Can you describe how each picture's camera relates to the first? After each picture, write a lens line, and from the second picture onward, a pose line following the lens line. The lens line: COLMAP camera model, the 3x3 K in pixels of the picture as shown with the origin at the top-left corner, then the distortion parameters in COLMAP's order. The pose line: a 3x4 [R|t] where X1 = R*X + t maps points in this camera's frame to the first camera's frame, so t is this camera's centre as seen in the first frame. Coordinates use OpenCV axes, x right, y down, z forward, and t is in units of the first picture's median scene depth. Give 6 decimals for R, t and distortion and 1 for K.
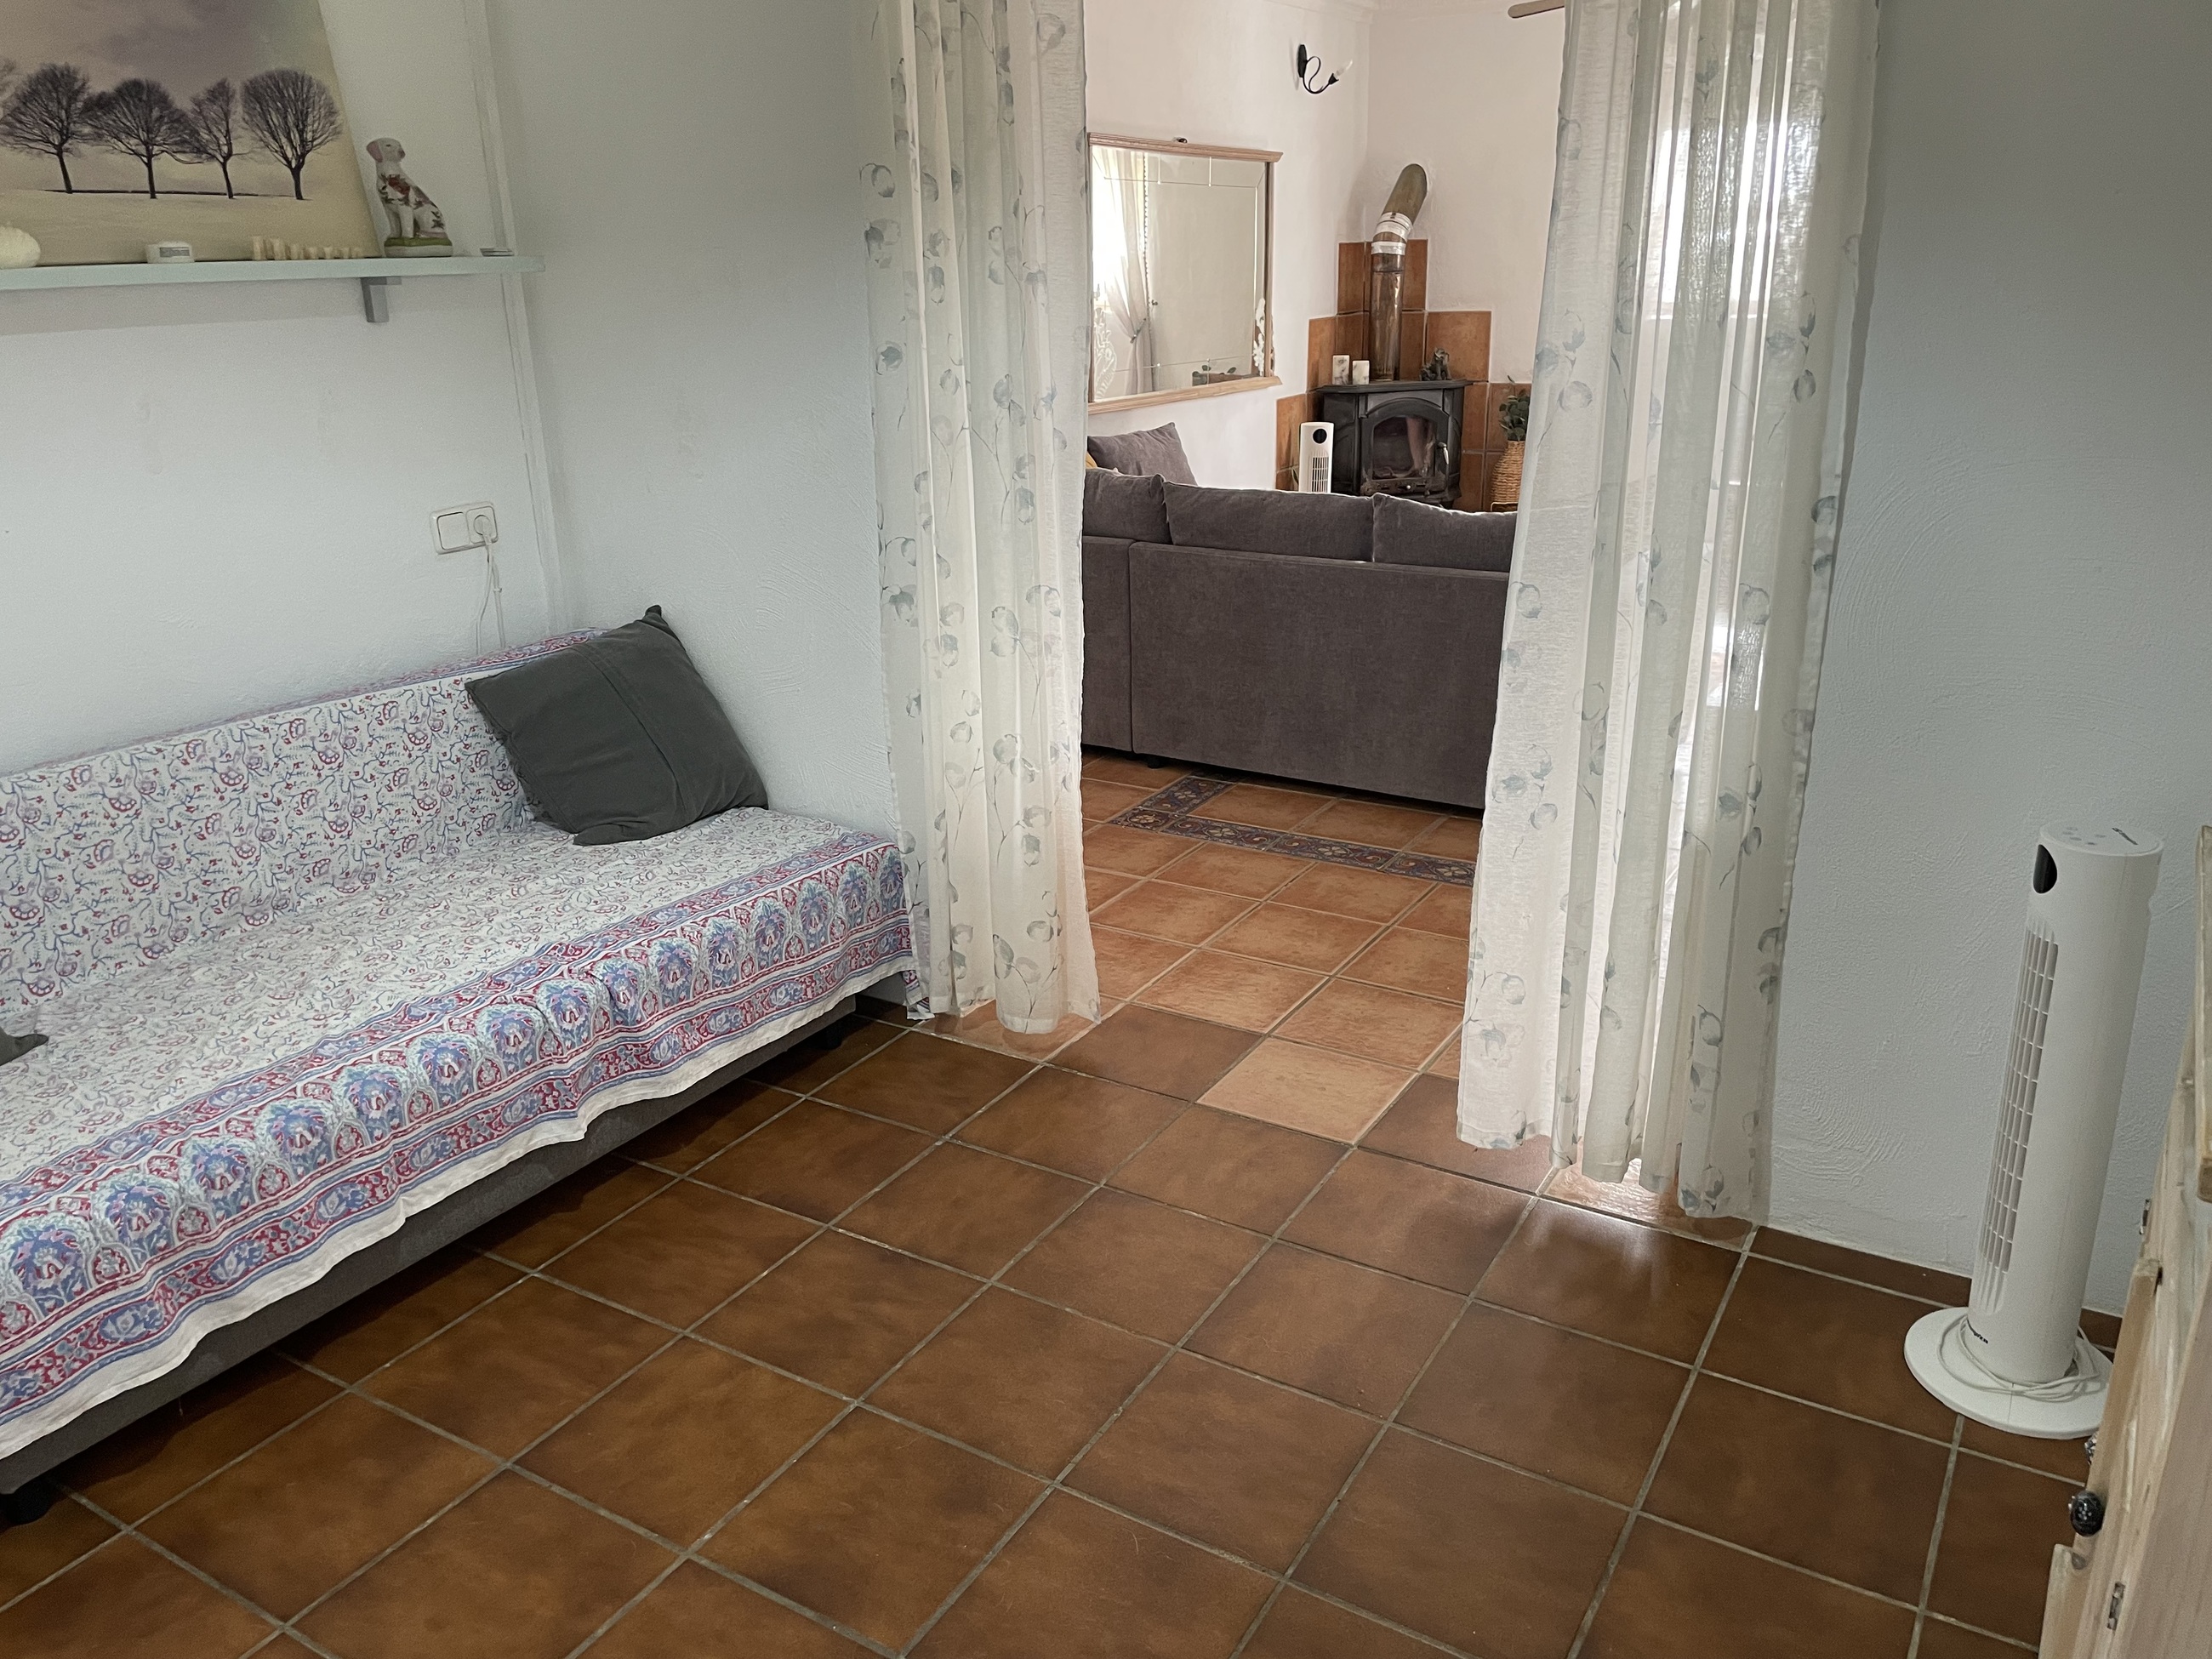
lens RADIAL K [[1667.4, 0, 1107.8], [0, 1667.4, 823.8], [0, 0, 1]] dist [0.080915, -0.104857]
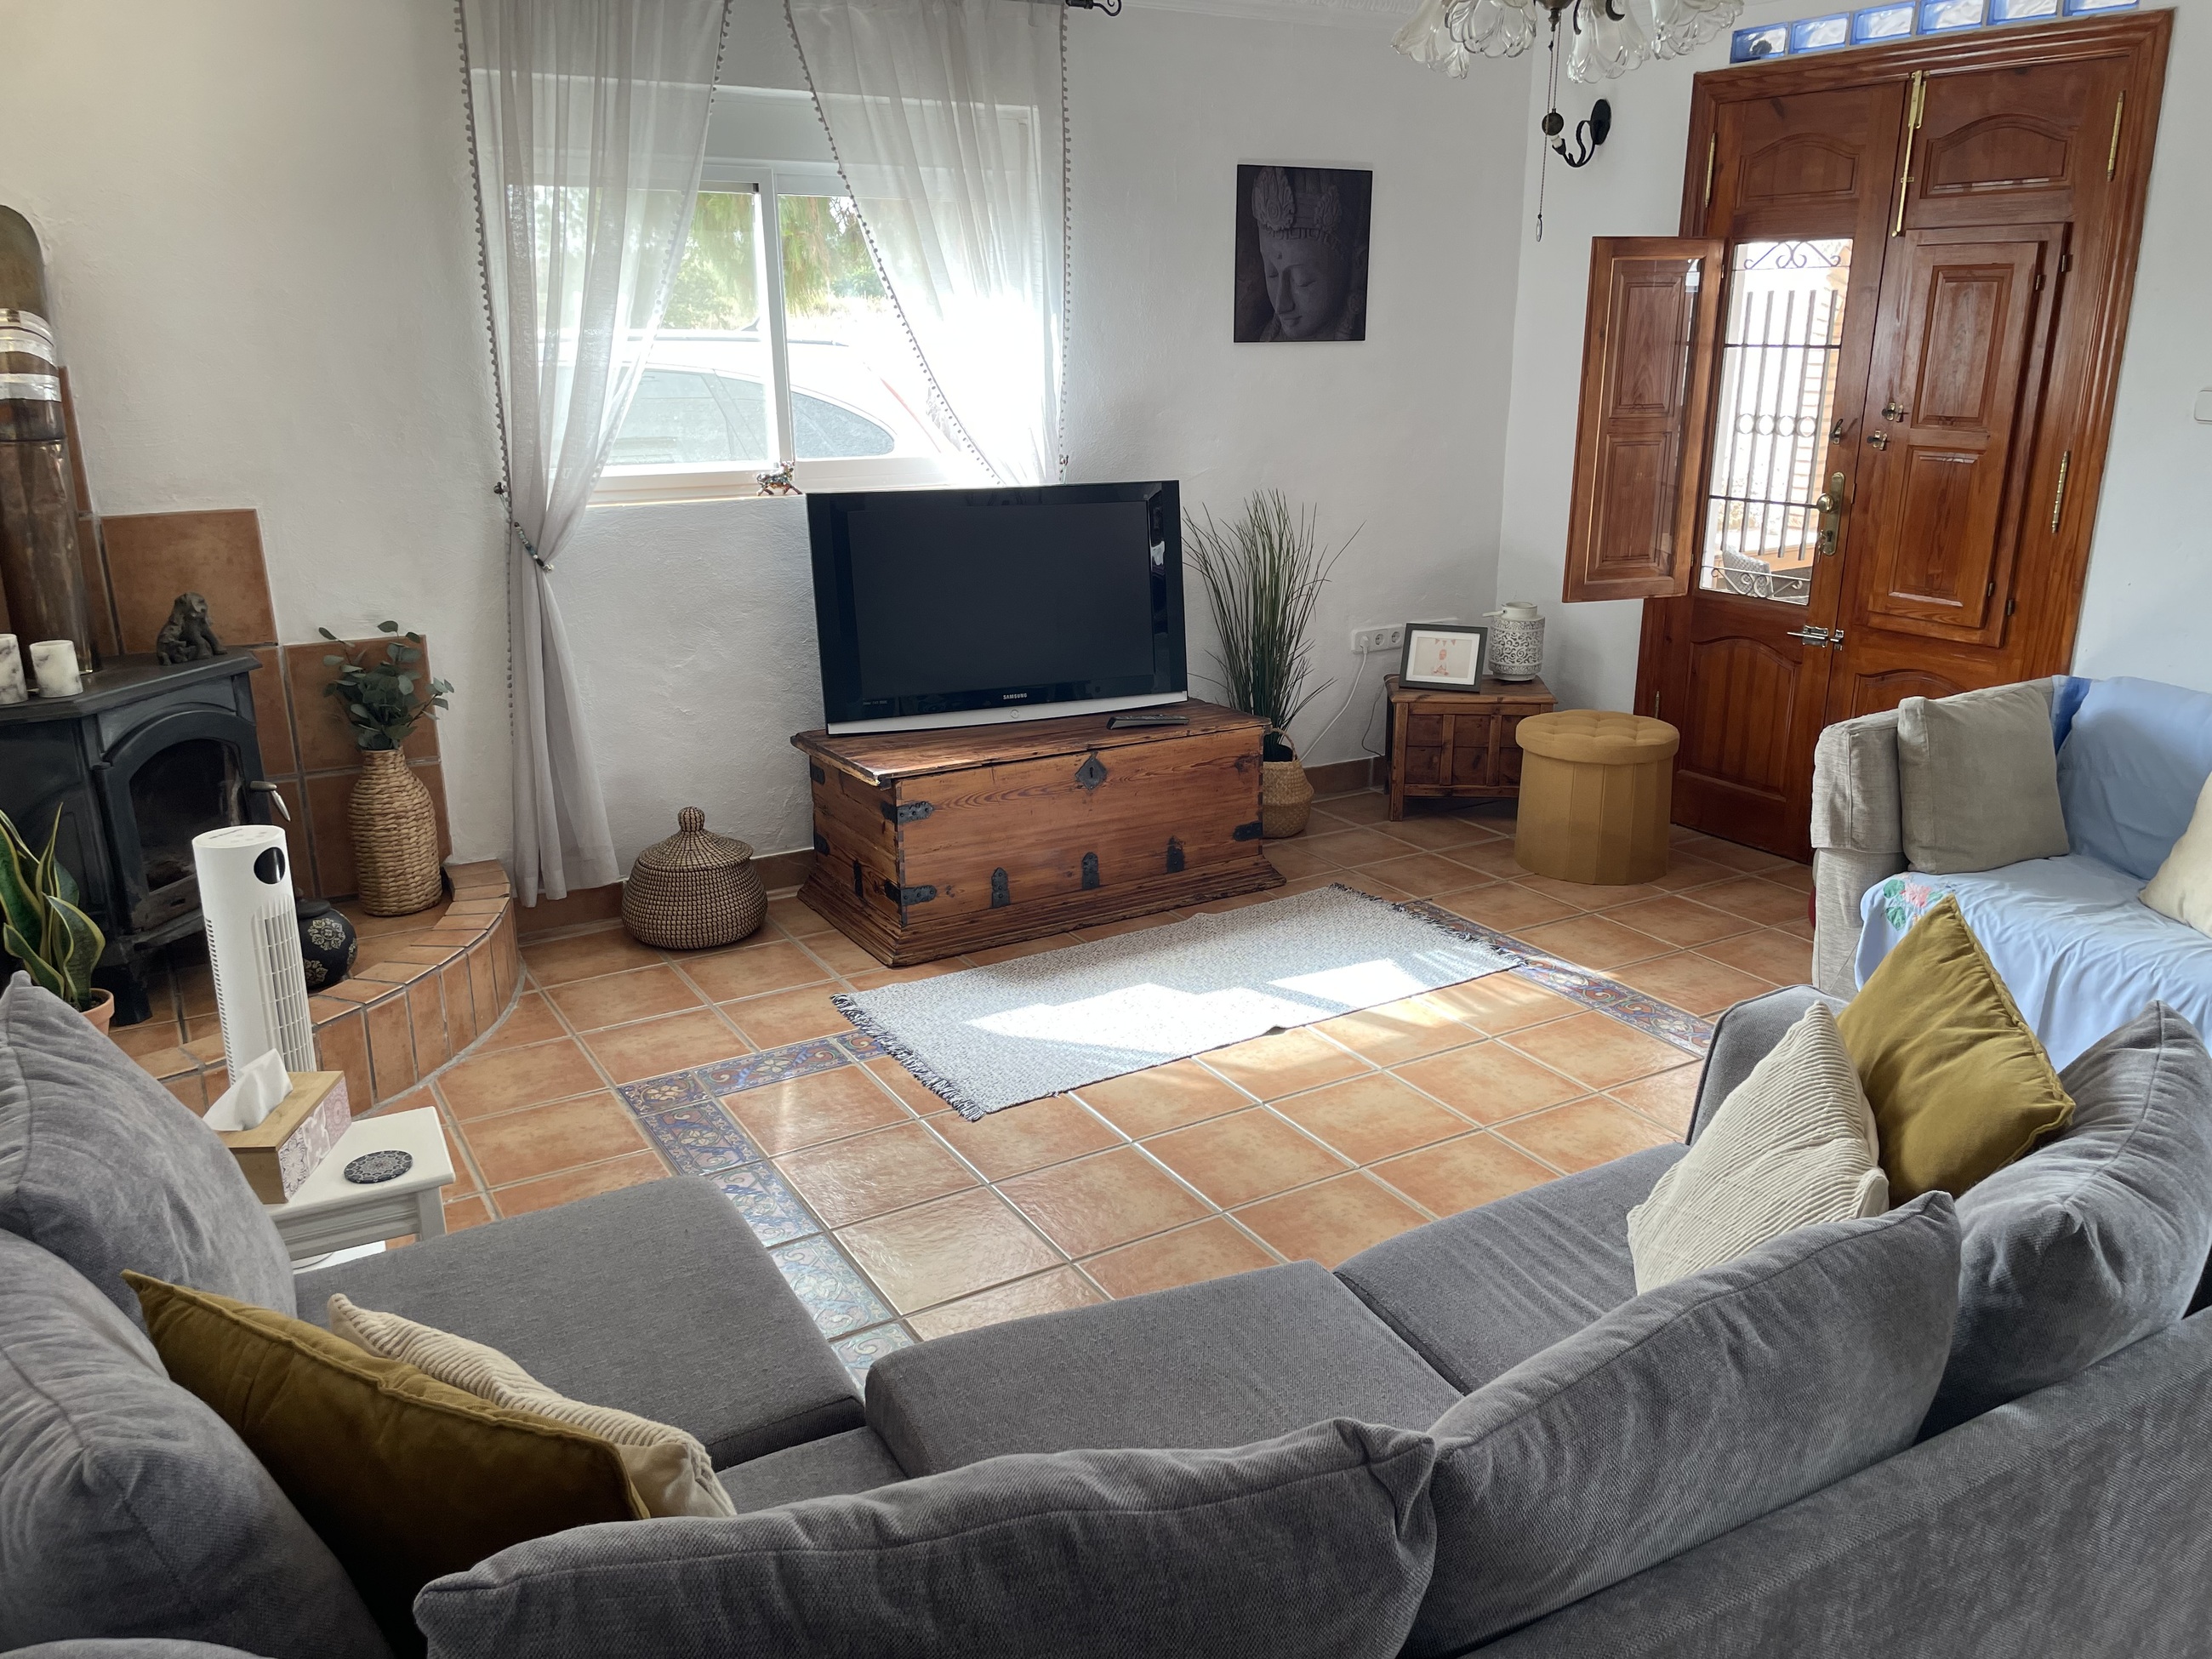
lens RADIAL K [[1667.4, 0, 1111.1], [0, 1667.4, 841.5], [0, 0, 1]] dist [0.080915, -0.104857]
pose [[0.464698, -0.244134, 0.851149, -0.103251], [0.282850, 0.951806, 0.118579, -0.201624], [-0.839078, 0.185644, 0.511355, 0.559941]]
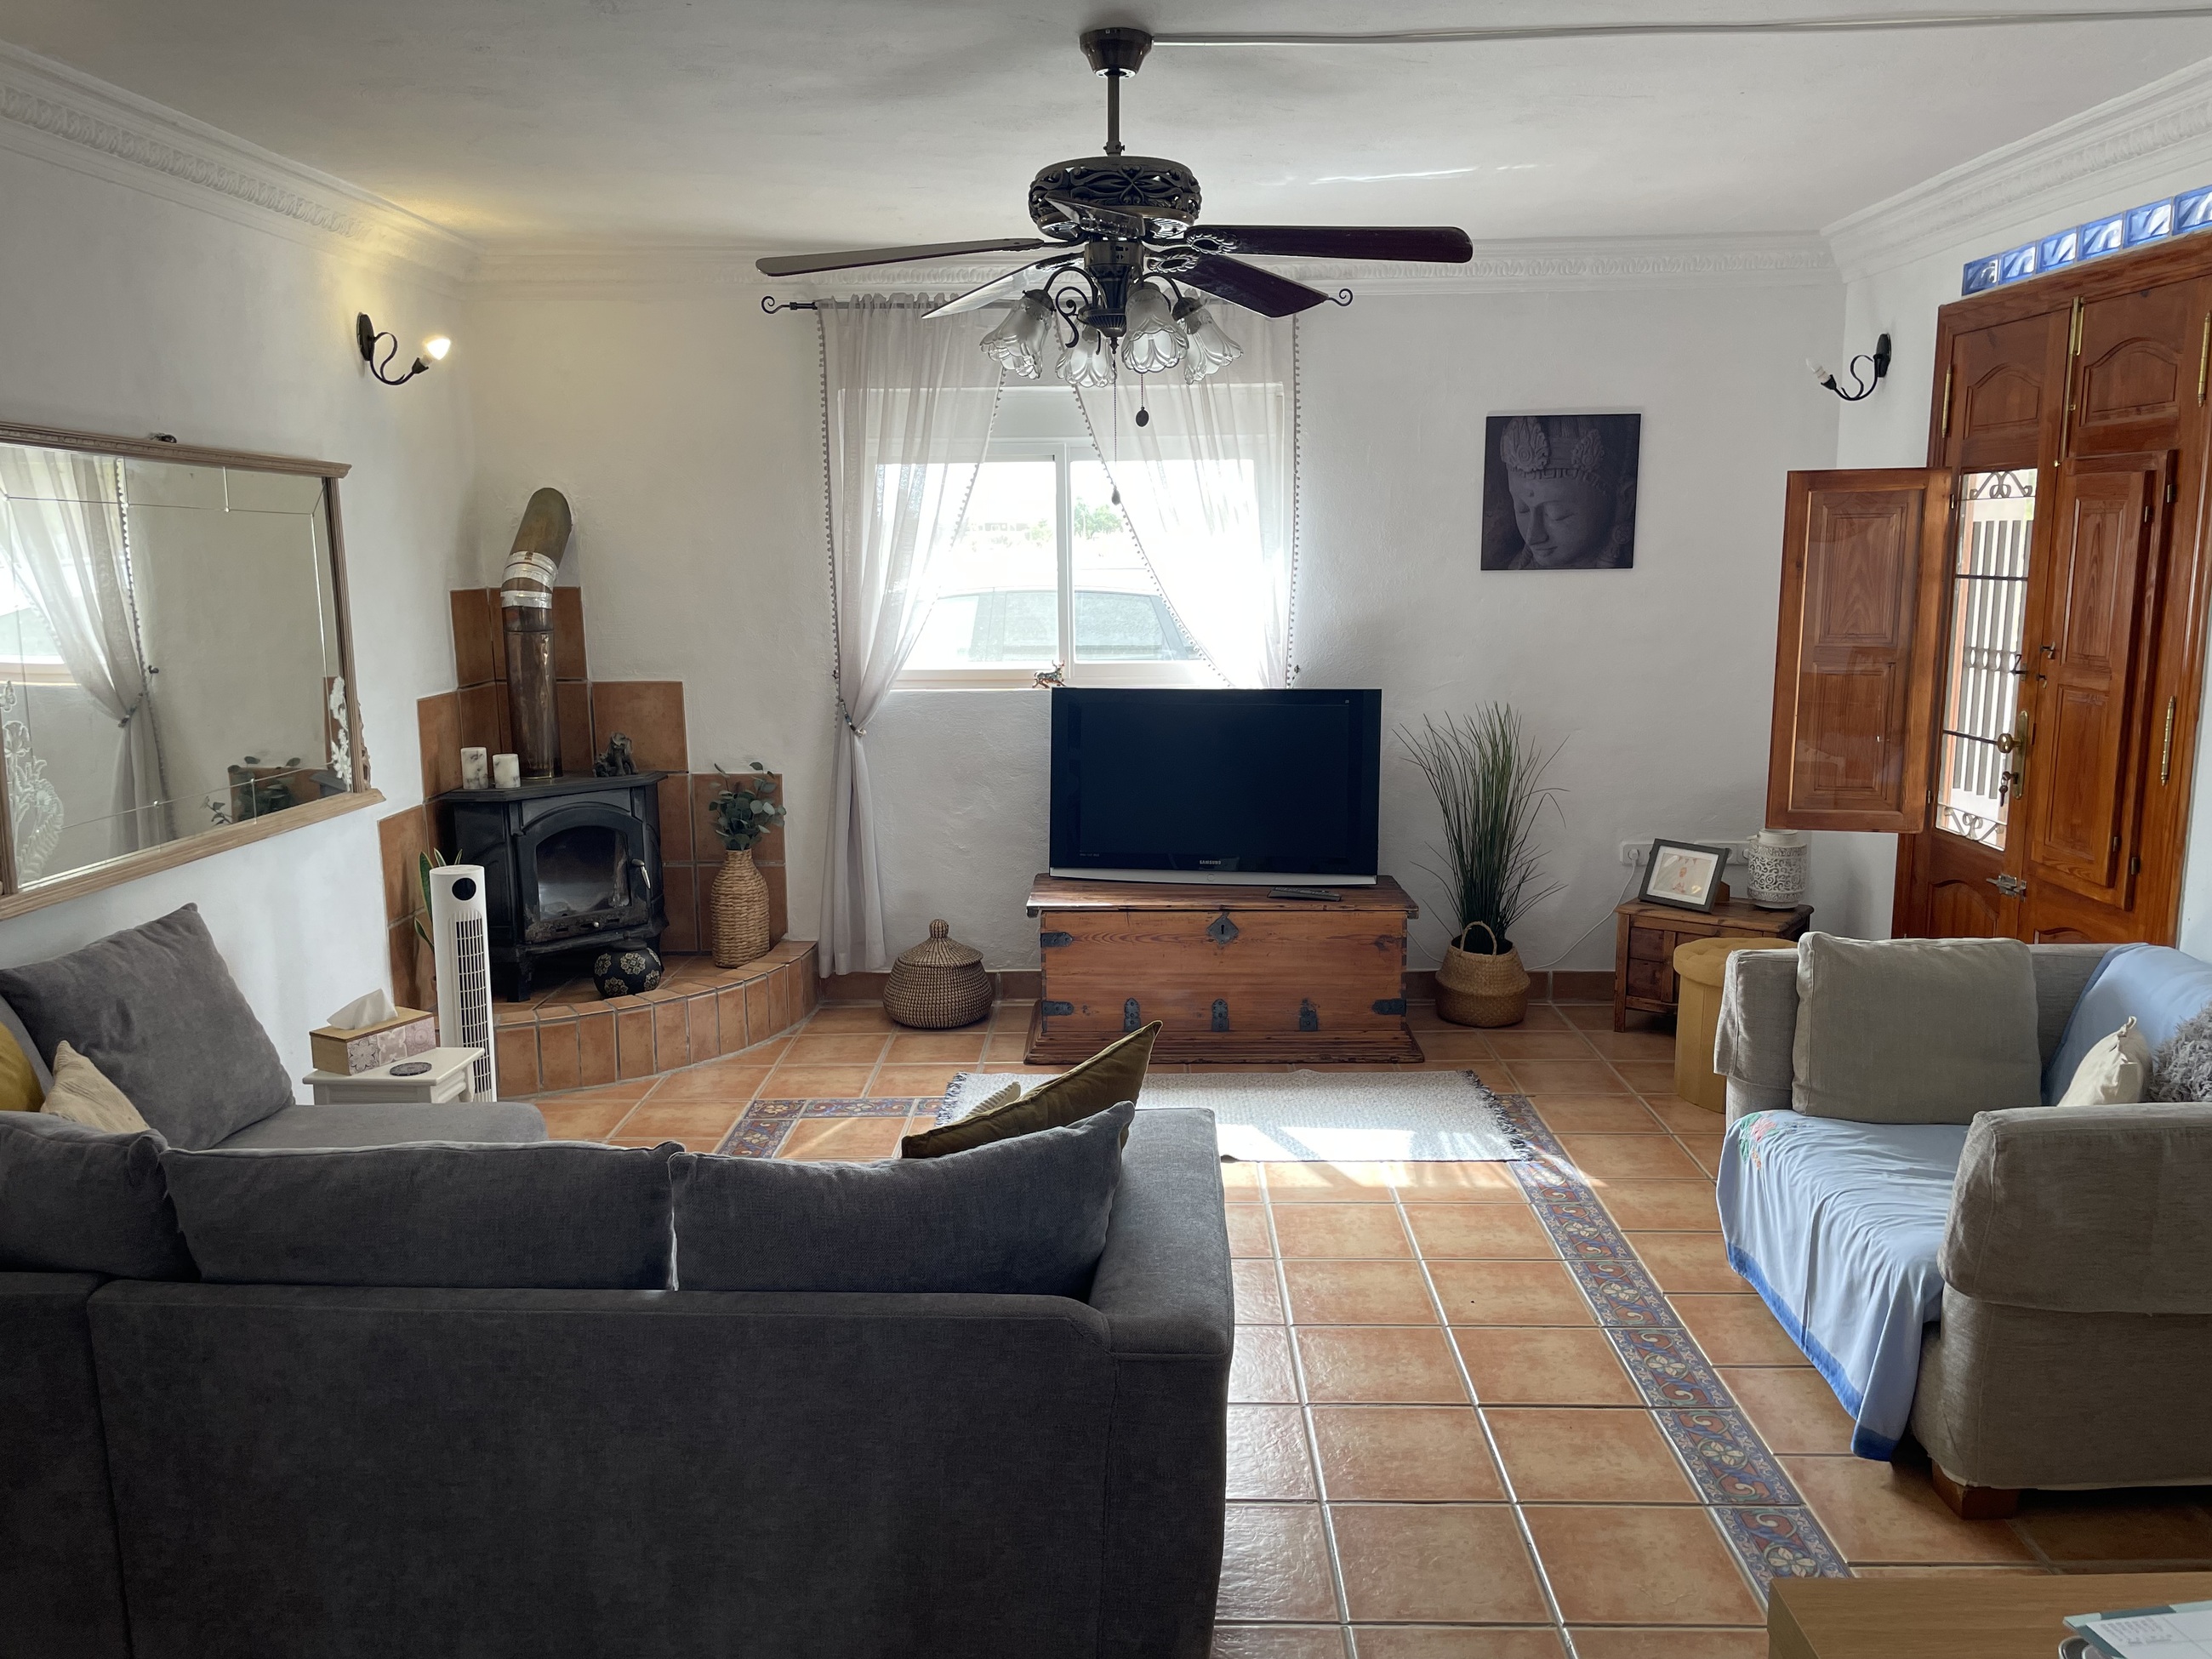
lens RADIAL K [[1667.4, 0, 1105.7], [0, 1667.4, 841.4], [0, 0, 1]] dist [0.080915, -0.104857]
pose [[0.867064, -0.075066, 0.492509, 0.021835], [0.154964, 0.980180, -0.123420, -0.117293], [-0.473483, 0.183334, 0.861512, 0.294422]]
